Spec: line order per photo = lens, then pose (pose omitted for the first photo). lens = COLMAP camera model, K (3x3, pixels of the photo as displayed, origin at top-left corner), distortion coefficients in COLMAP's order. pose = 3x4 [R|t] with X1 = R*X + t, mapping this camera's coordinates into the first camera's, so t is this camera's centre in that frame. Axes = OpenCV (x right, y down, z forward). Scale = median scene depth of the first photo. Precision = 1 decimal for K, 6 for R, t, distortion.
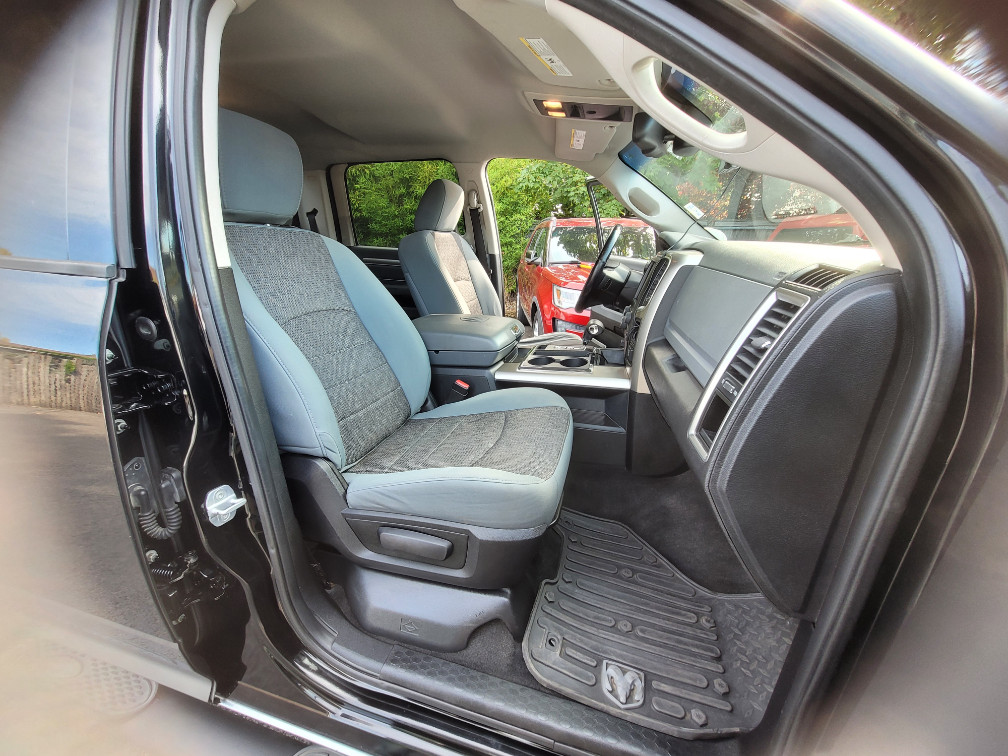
lens RADIAL K [[407.1, 0, 492.0], [0, 407.1, 379.6], [0, 0, 1]] dist [0.001126, 0.000026]
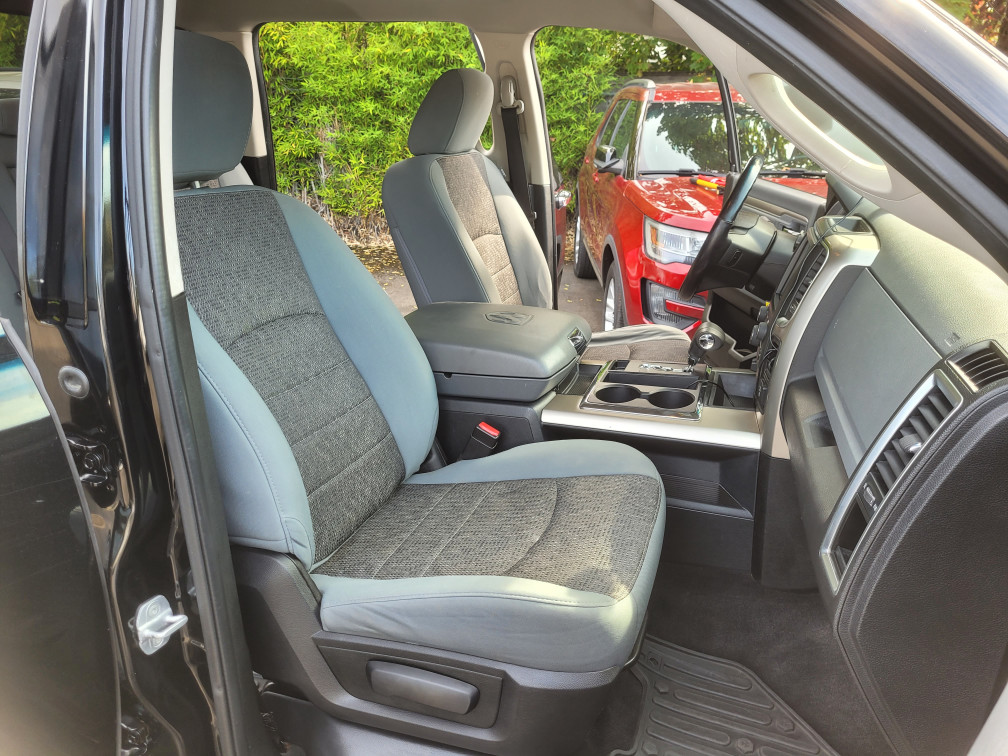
lens RADIAL K [[776.7, 0, 504.0], [0, 776.7, 378.0], [0, 0, 1]] dist [0.033312, -0.008461]
pose [[0.999318, 0.026733, -0.025485, -0.021728], [-0.026540, 0.999617, 0.007897, -0.077509], [0.025687, -0.007215, 0.999644, -0.179811]]
